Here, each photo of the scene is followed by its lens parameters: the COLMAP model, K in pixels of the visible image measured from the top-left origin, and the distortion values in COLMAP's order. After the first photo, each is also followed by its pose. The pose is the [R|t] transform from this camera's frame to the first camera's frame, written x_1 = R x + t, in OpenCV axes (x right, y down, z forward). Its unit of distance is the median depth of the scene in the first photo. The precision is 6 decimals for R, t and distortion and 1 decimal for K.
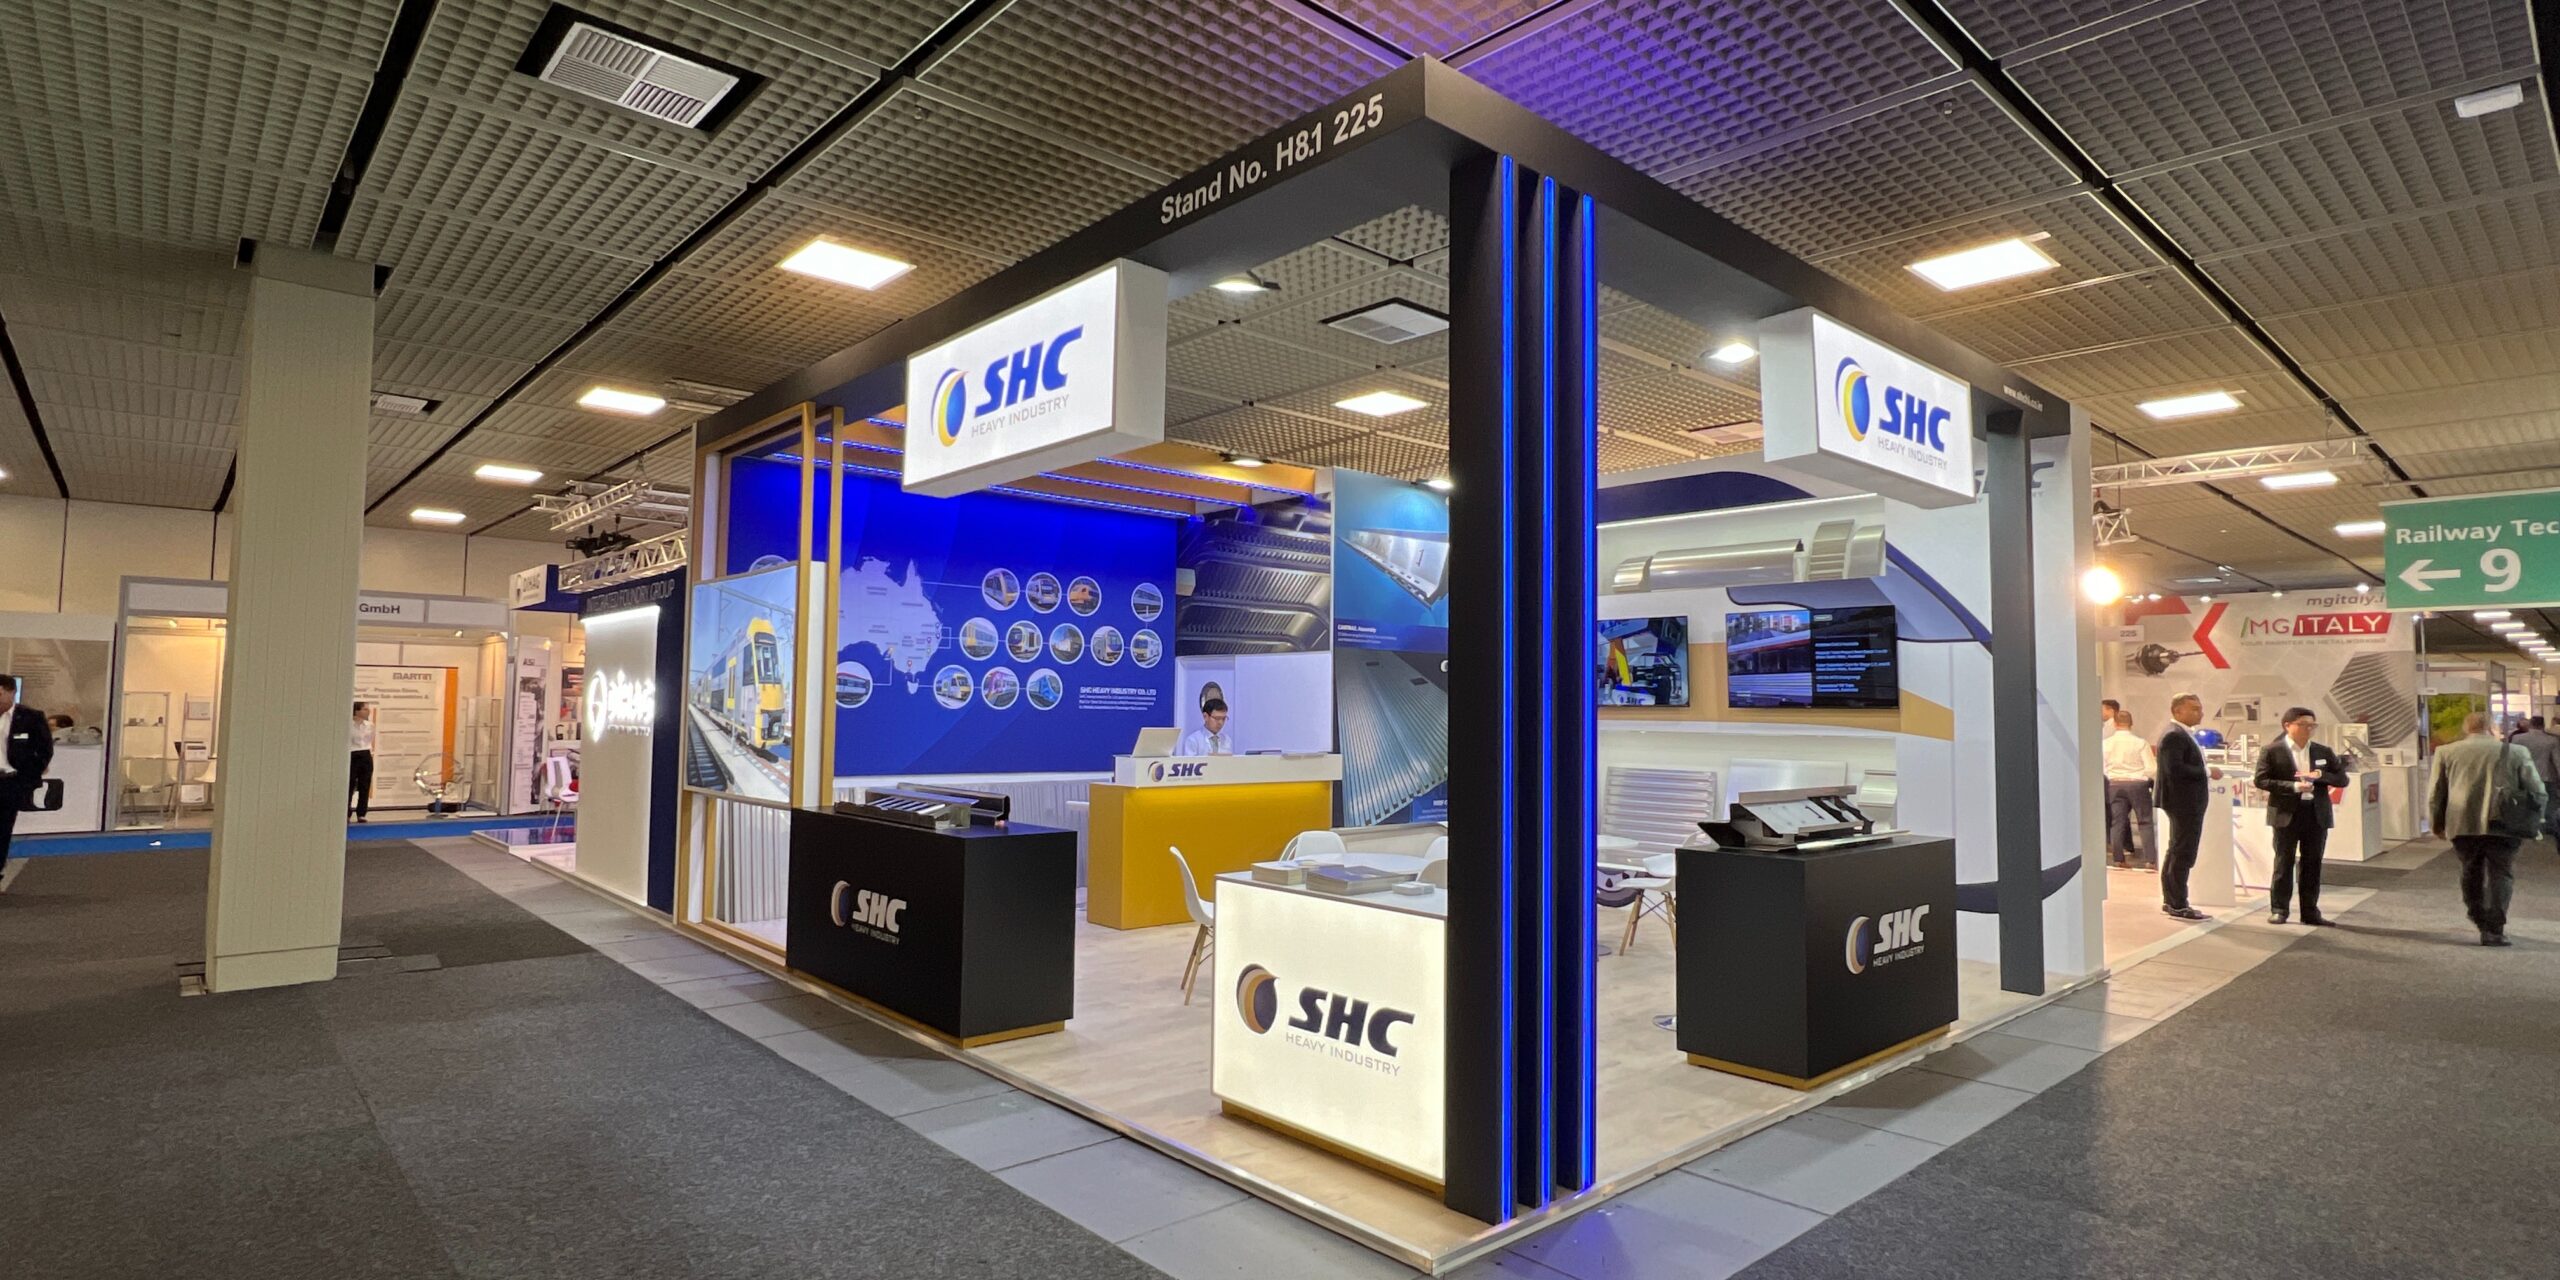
lens RADIAL K [[1249.4, 0, 1278.7], [0, 1249.4, 640.8], [0, 0, 1]] dist [0.000335, 0.000003]
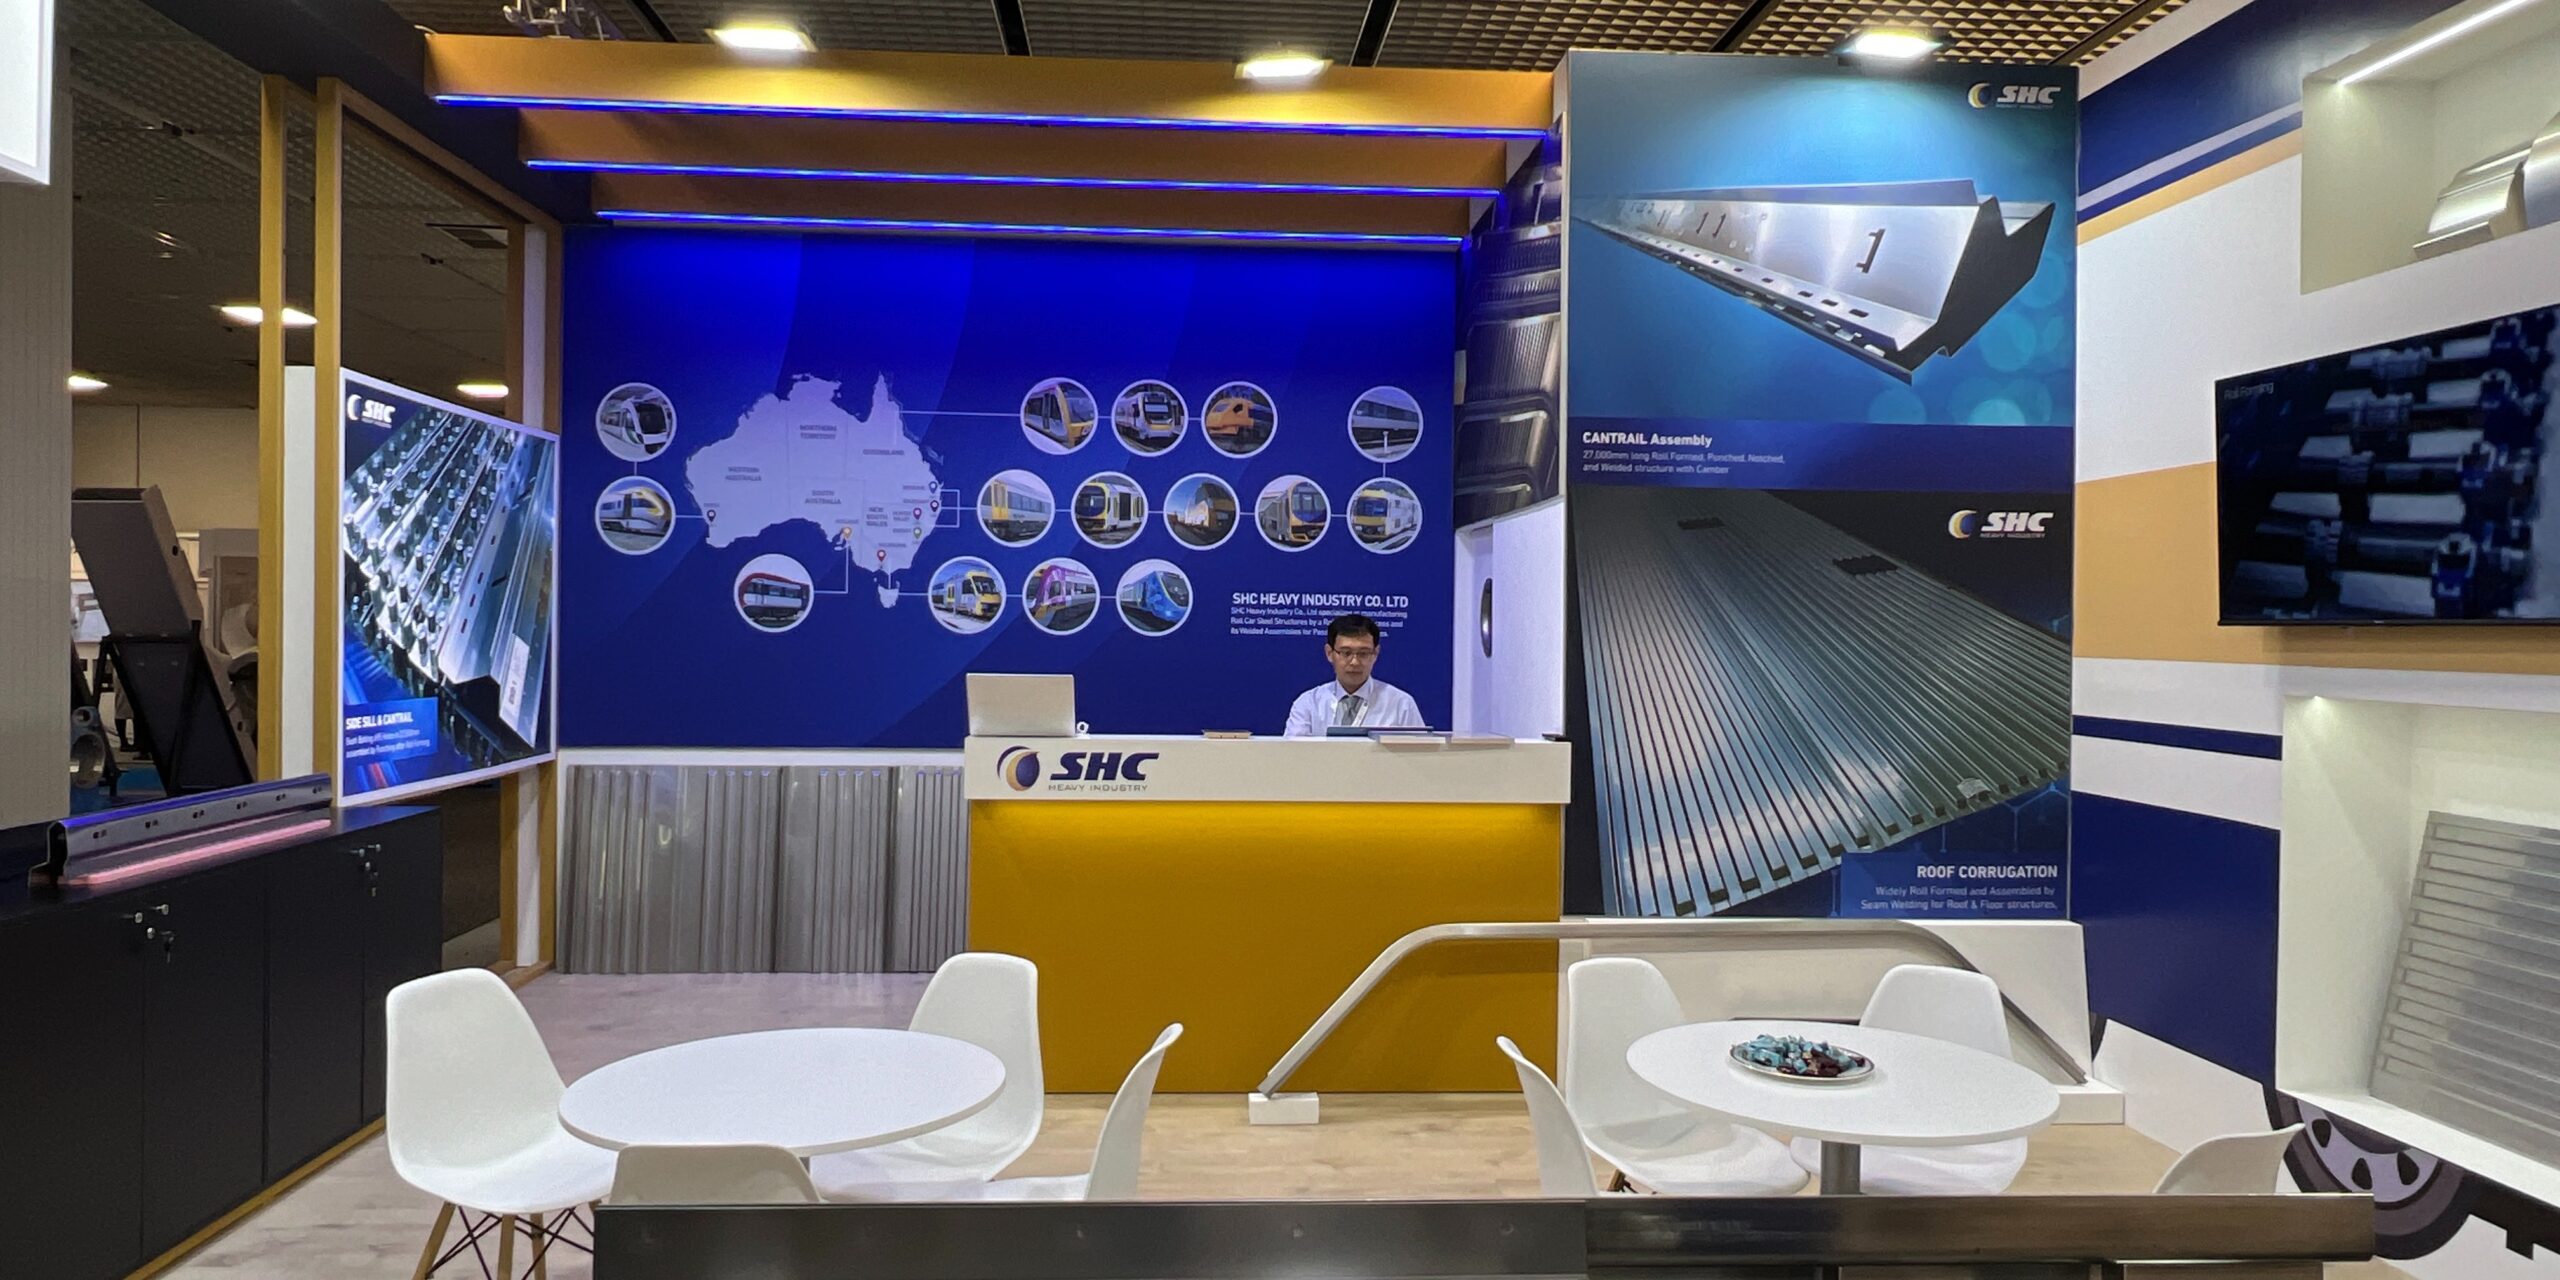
lens RADIAL K [[1630.1, 0, 1279.5], [0, 1630.1, 633.8], [0, 0, 1]] dist [0.000570, 0.000101]
pose [[0.787808, -0.000546, -0.615921, 0.294462], [0.033127, 0.998590, 0.041487, 0.027734], [0.615030, -0.053087, 0.786715, 0.491994]]
